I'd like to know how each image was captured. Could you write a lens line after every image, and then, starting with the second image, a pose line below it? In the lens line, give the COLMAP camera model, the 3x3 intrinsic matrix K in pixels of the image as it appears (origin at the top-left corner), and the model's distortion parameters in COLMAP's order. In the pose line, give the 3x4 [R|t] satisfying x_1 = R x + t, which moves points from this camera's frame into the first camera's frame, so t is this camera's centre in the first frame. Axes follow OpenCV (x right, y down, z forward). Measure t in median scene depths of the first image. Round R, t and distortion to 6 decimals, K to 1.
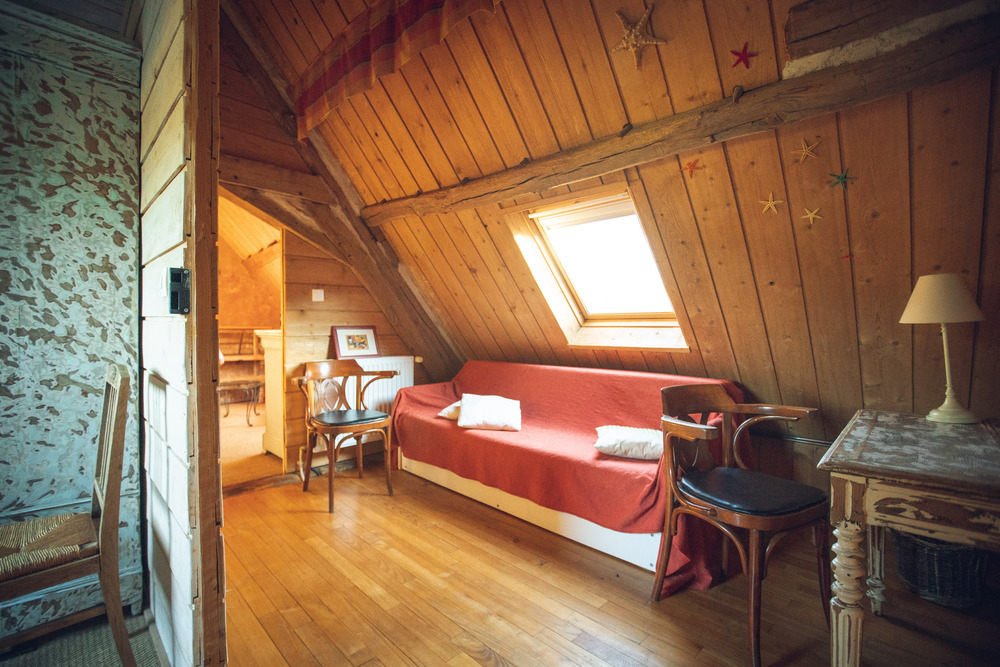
lens RADIAL K [[451.7, 0, 500.5], [0, 451.7, 333.7], [0, 0, 1]] dist [-0.021217, -0.000235]
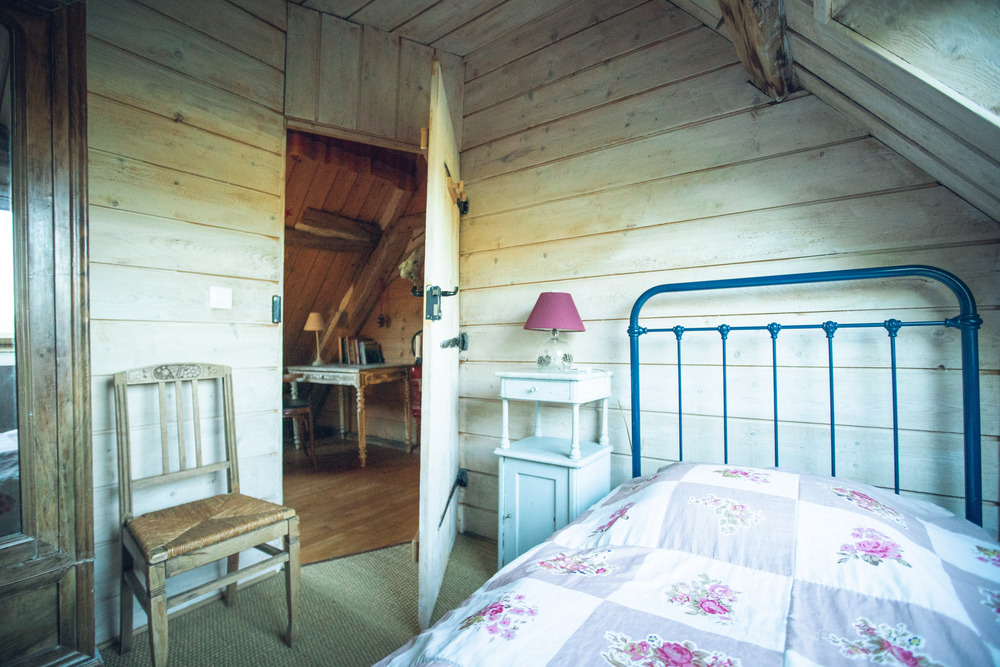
lens RADIAL K [[451.7, 0, 501.0], [0, 451.7, 336.4], [0, 0, 1]] dist [-0.021217, -0.000235]
pose [[-0.154451, -0.000182, 0.988000, -2.031708], [0.005283, 0.999986, 0.001010, 0.015529], [-0.987986, 0.005375, -0.154448, 0.296285]]
